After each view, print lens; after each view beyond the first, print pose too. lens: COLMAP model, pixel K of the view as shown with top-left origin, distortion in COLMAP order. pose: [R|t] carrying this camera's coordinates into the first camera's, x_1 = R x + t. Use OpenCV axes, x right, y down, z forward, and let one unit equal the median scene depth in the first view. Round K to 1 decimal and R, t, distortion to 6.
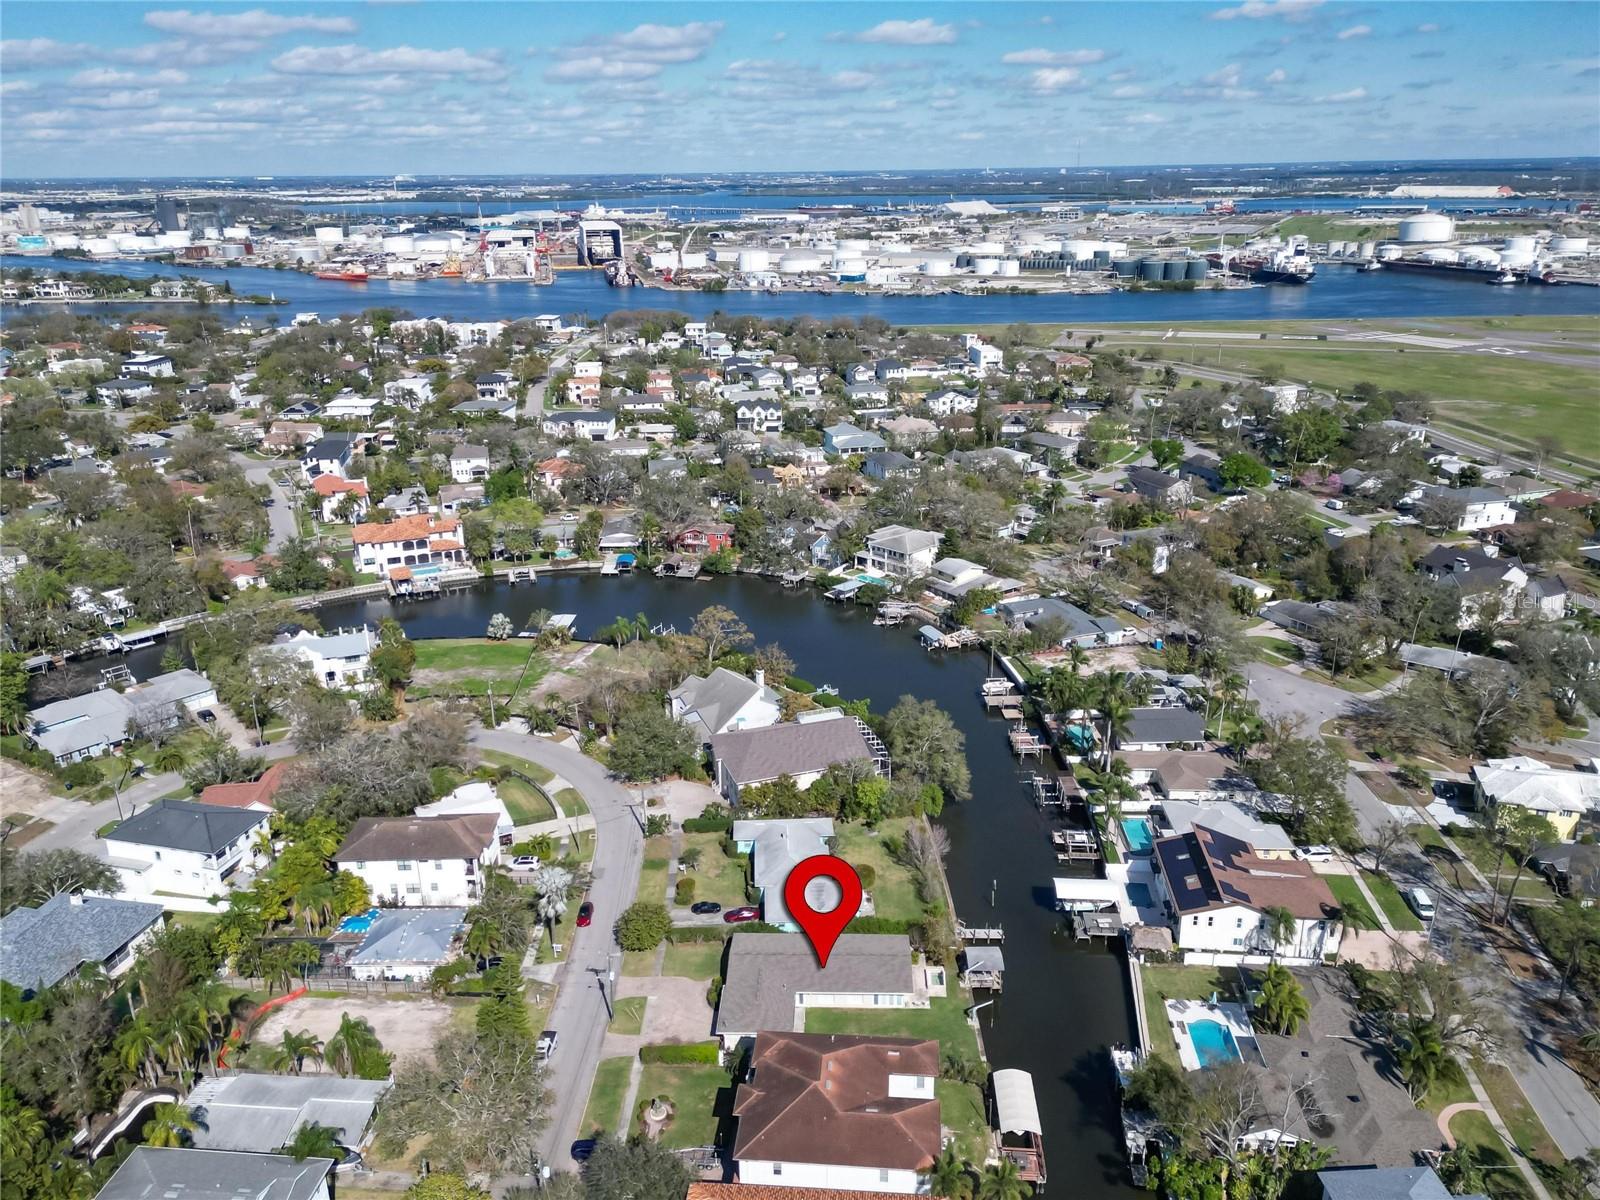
lens RADIAL K [[1190.8, 0, 800.0], [0, 1190.8, 600.0], [0, 0, 1]] dist [0.075379, -0.080961]
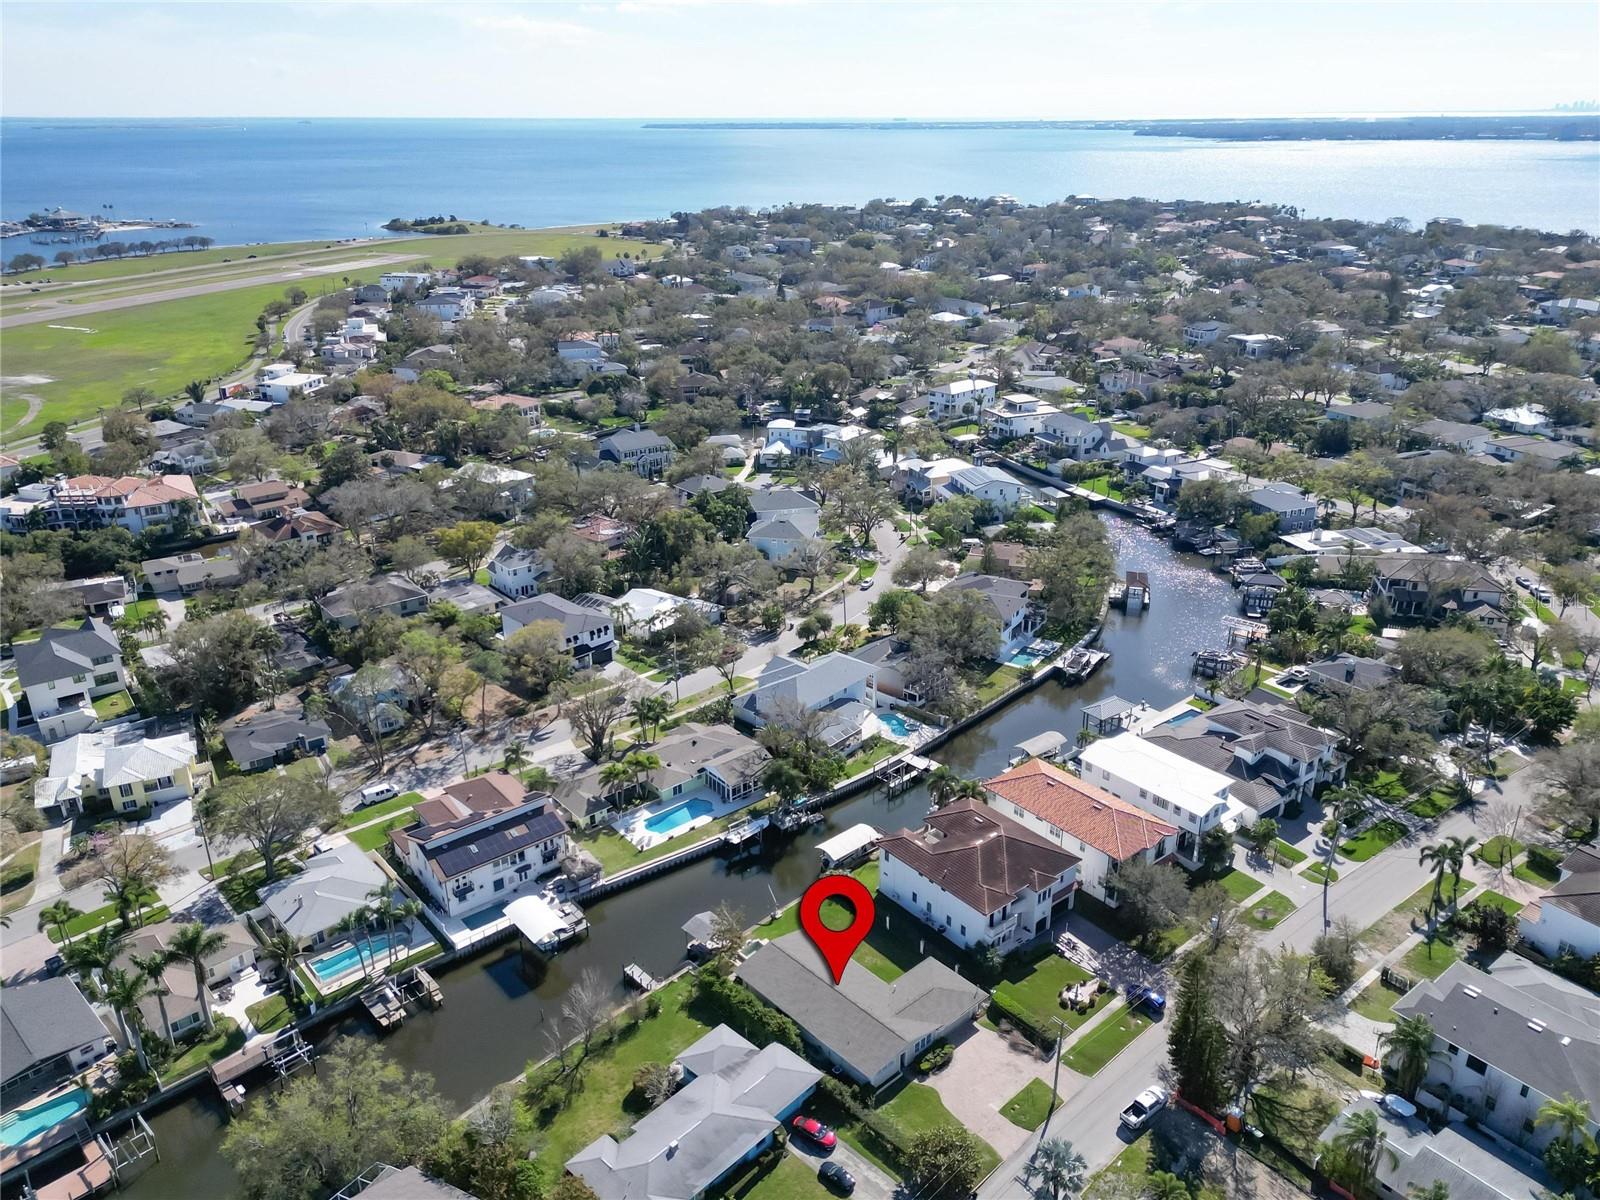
lens RADIAL K [[1166.0, 0, 800.0], [0, 1166.0, 600.0], [0, 0, 1]] dist [0.086320, -0.097684]
pose [[-0.702335, -0.255264, 0.664504, -0.233229], [0.251750, 0.784096, 0.567288, -0.217613], [-0.665843, 0.565715, -0.486435, 0.619300]]
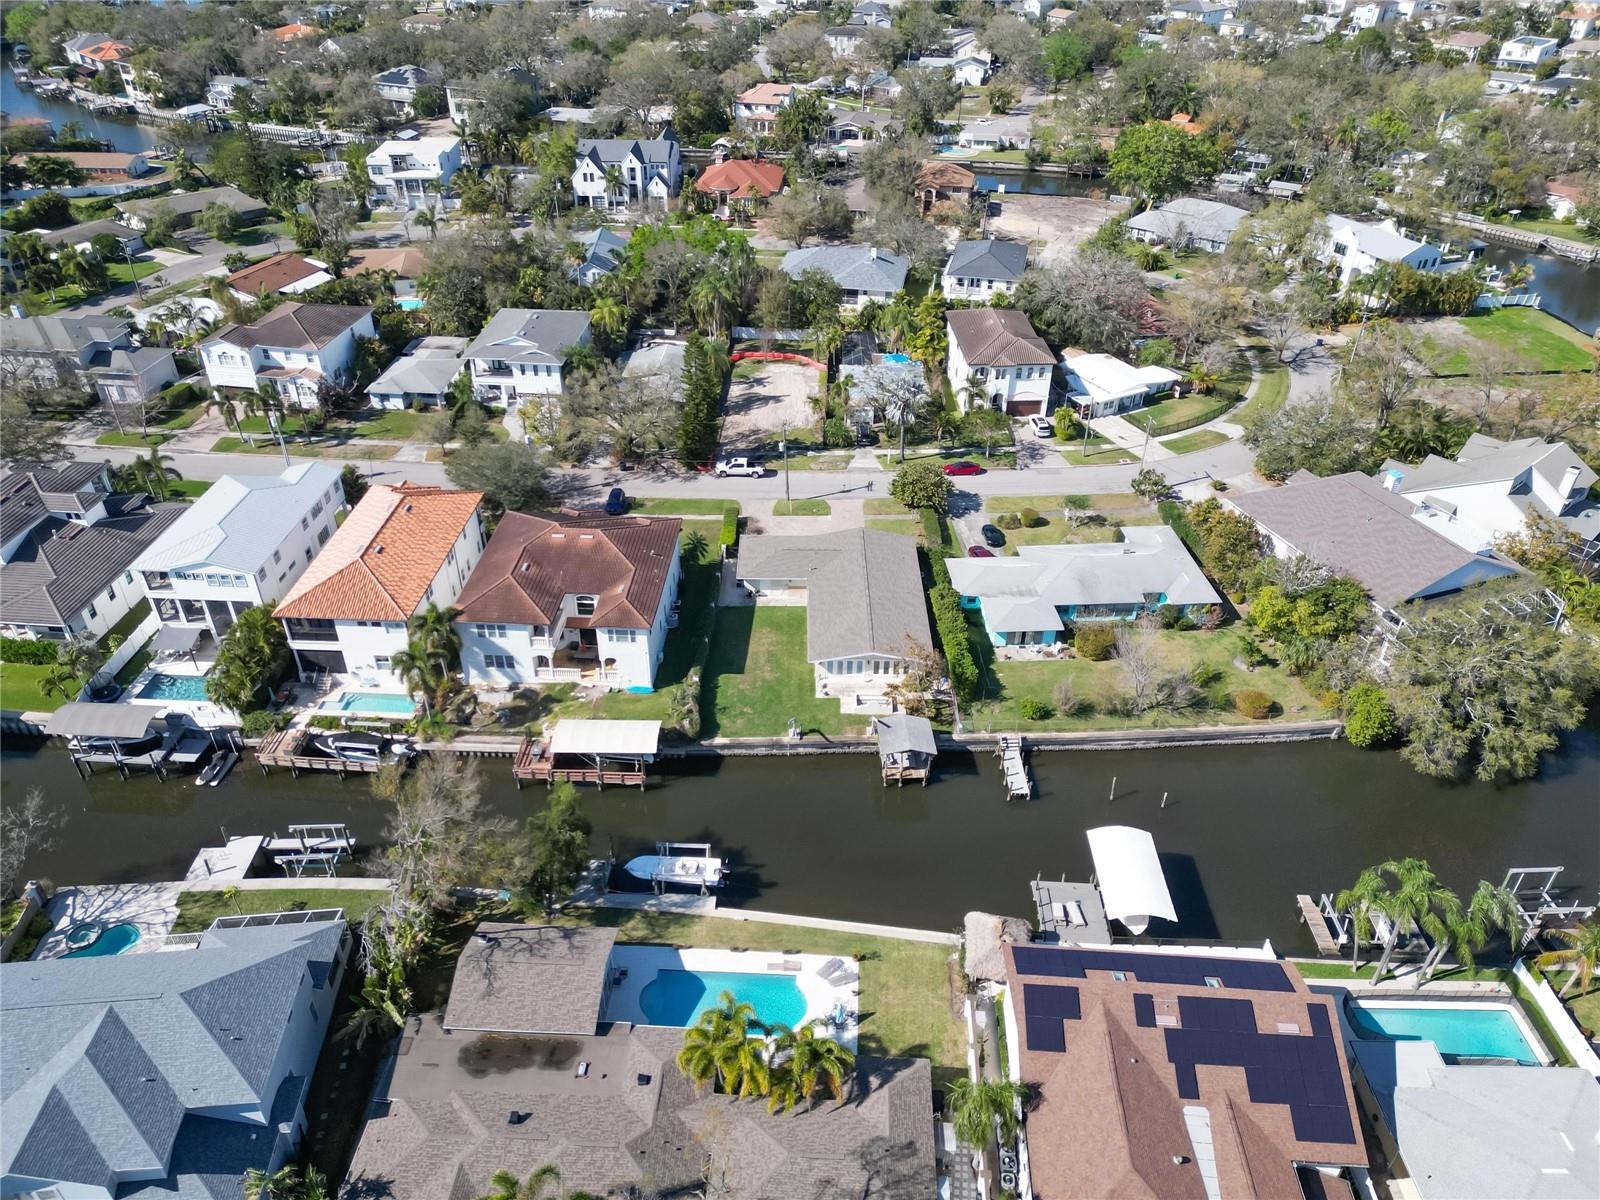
lens RADIAL K [[1085.8, 0, 794.5], [0, 1085.8, 634.8], [0, 0, 1]] dist [0.069319, -0.067138]
pose [[0.033052, 0.597923, -0.800872, 0.296634], [-0.342930, 0.759448, 0.552845, -0.030619], [0.938779, 0.256370, 0.230147, 0.383289]]
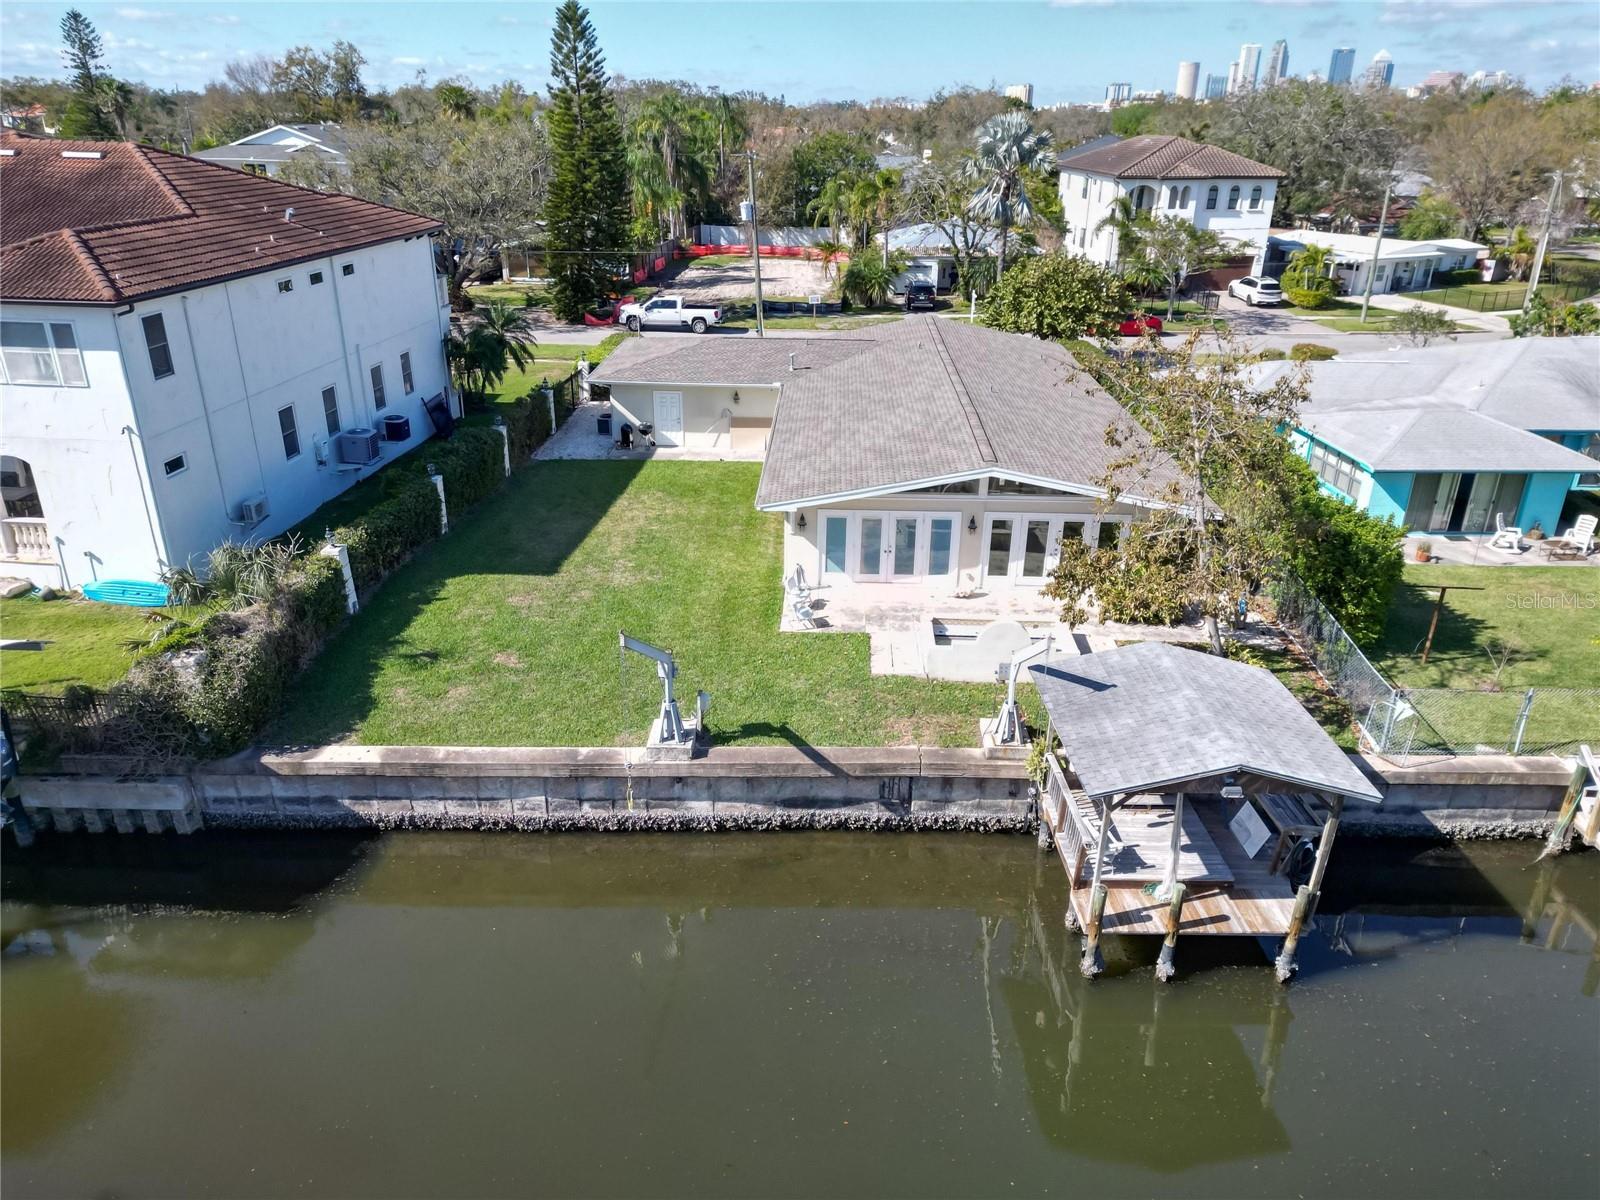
lens RADIAL K [[1112.1, 0, 800.0], [0, 1112.1, 600.0], [0, 0, 1]] dist [0.084845, -0.095287]
pose [[0.003355, 0.405682, -0.914008, 0.129810], [-0.346346, 0.857913, 0.379513, 0.123173], [0.938101, 0.315289, 0.143384, 0.456218]]
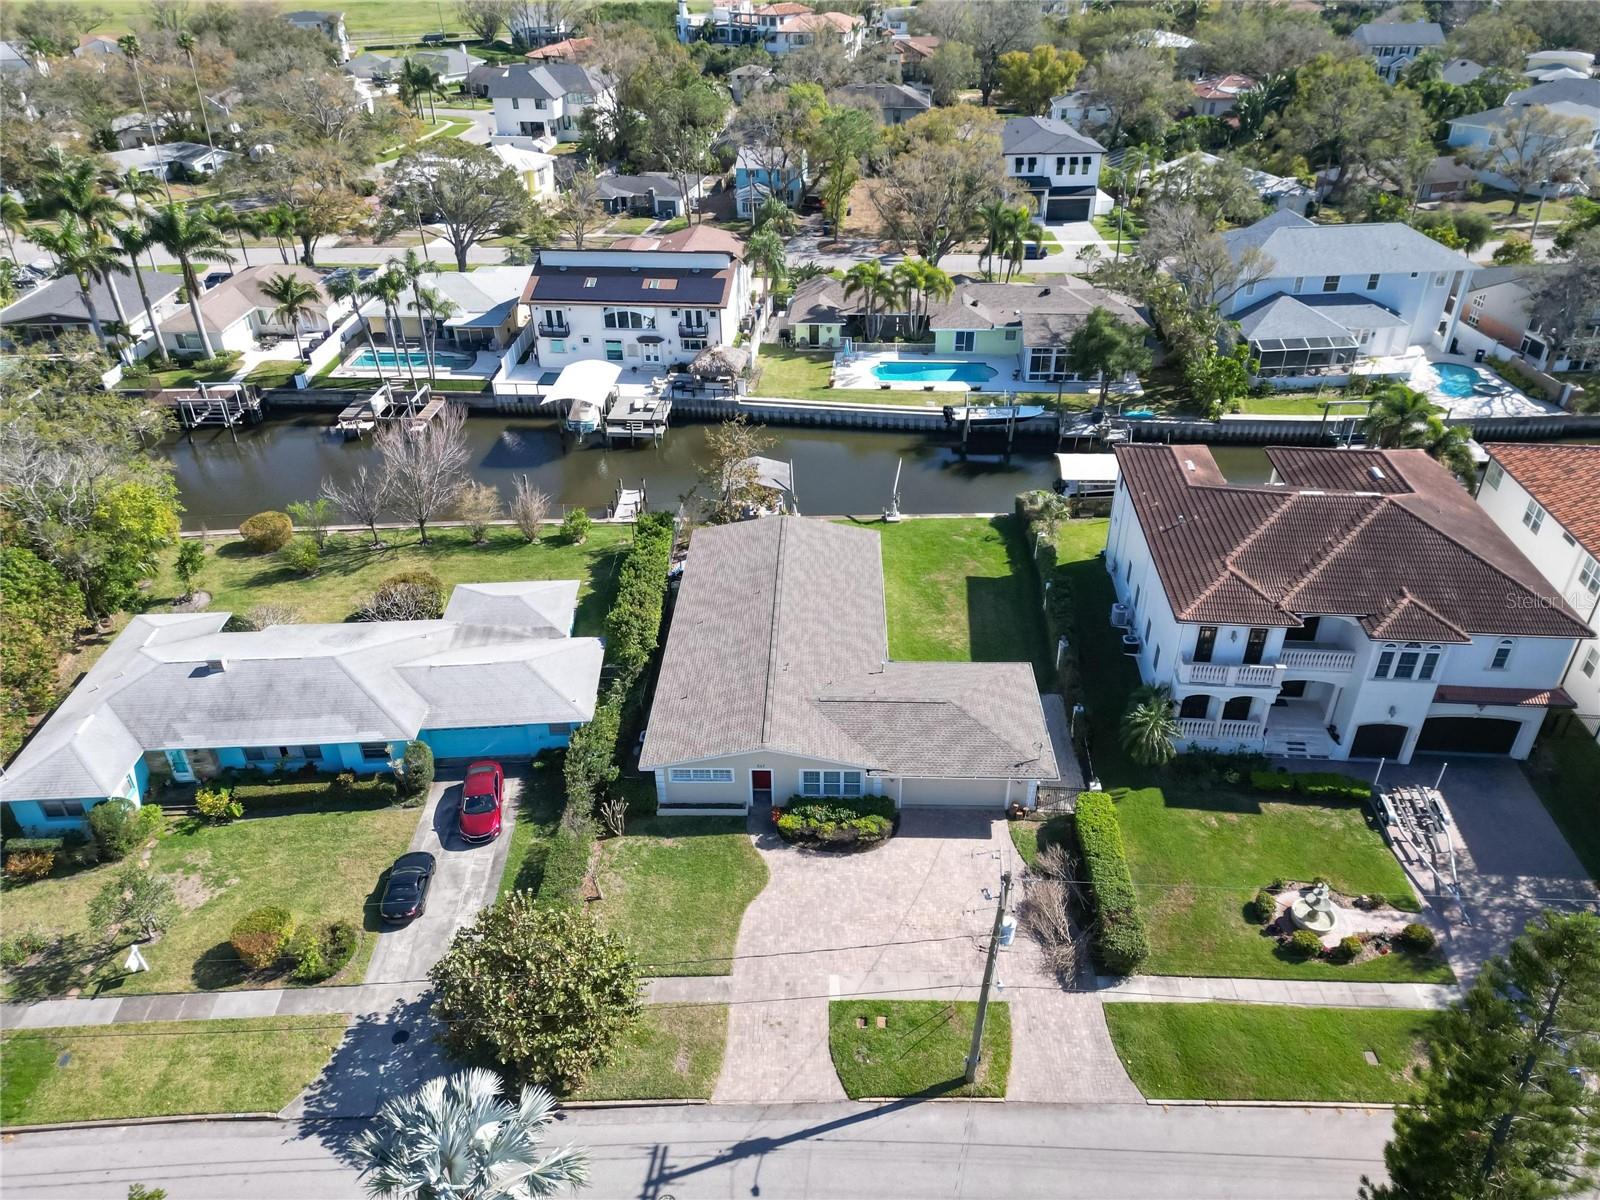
lens RADIAL K [[1112.1, 0, 800.0], [0, 1112.1, 600.0], [0, 0, 1]] dist [0.084845, -0.095287]
pose [[-0.008137, -0.522621, 0.852526, -0.153956], [0.344836, 0.798791, 0.492971, 0.047484], [-0.938628, 0.297993, 0.173719, 0.443663]]
